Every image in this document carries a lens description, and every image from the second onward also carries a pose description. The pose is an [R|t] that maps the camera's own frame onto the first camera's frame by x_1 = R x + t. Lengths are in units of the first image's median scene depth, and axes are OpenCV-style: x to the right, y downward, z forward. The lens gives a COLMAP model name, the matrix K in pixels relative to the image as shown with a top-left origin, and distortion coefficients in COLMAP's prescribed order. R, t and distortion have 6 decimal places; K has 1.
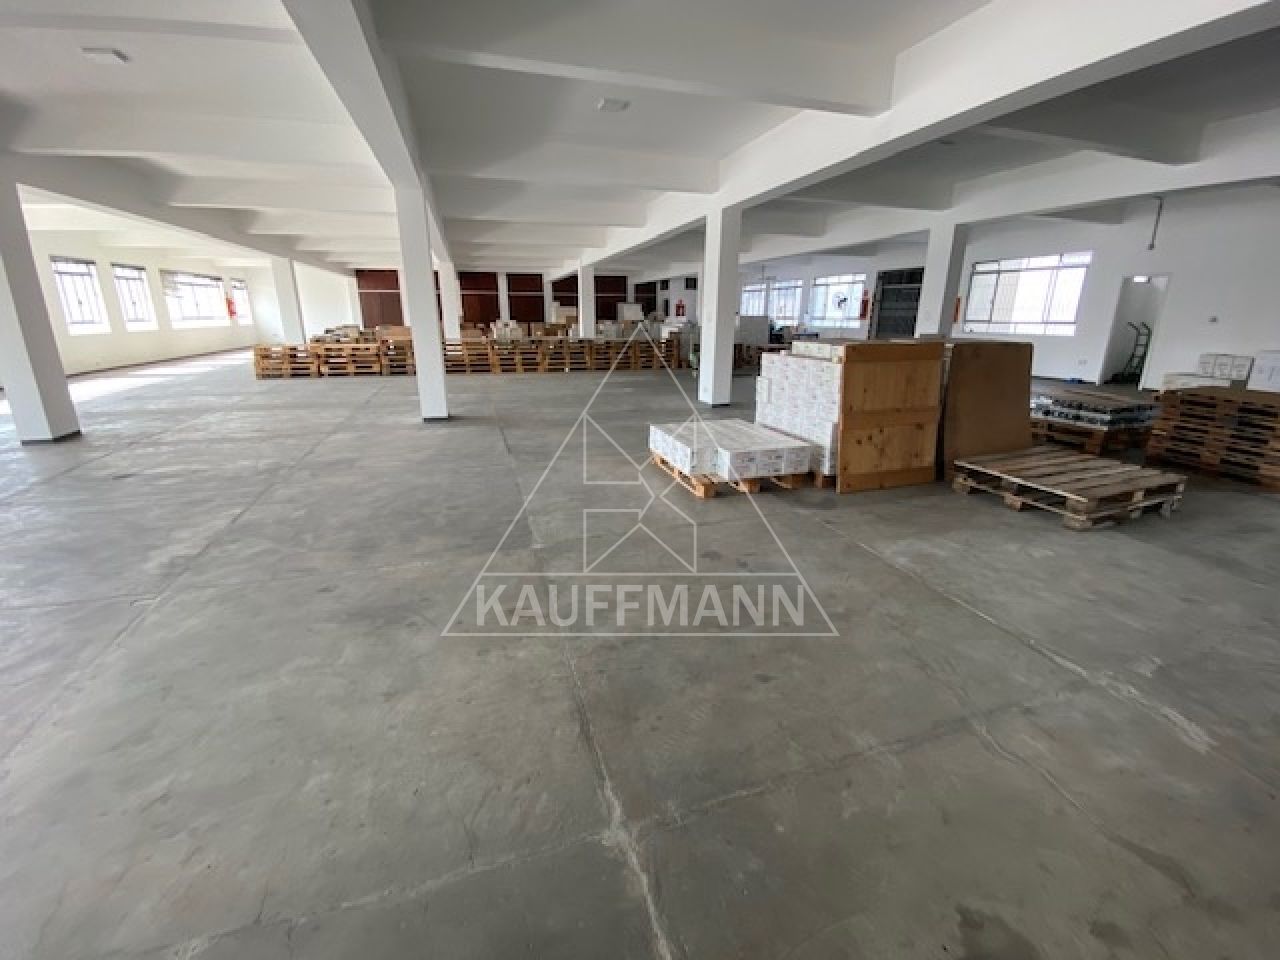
lens RADIAL K [[530.0, 0, 639.3], [0, 530.0, 476.3], [0, 0, 1]] dist [-0.011205, -0.000444]
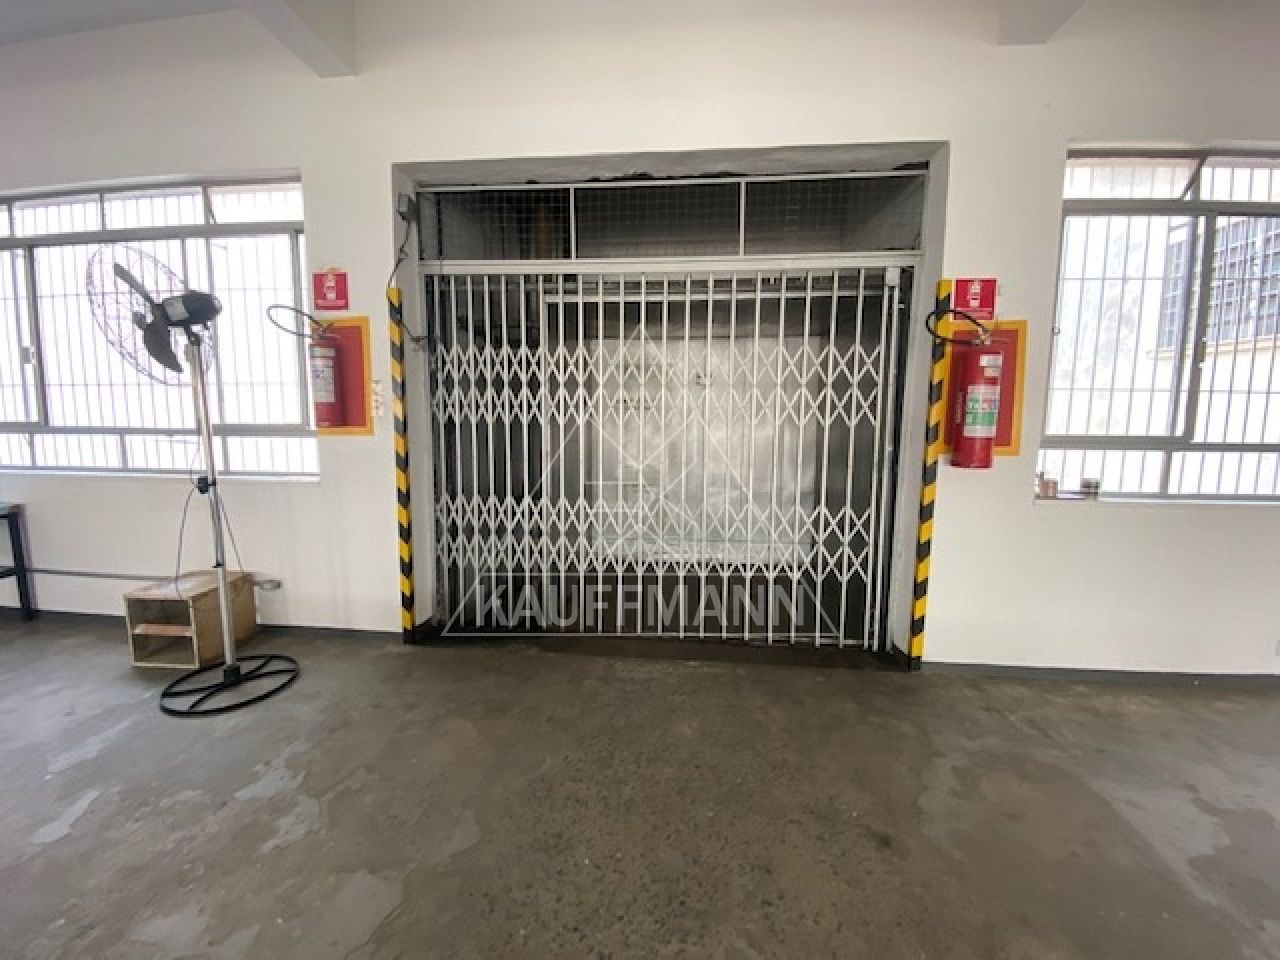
lens RADIAL K [[530.0, 0, 641.3], [0, 530.0, 479.8], [0, 0, 1]] dist [-0.011205, -0.000444]
pose [[0.401096, -0.106239, 0.909855, 0.301569], [0.262174, 0.965016, -0.002896, -0.256357], [-0.877717, 0.239702, 0.414917, 0.844951]]
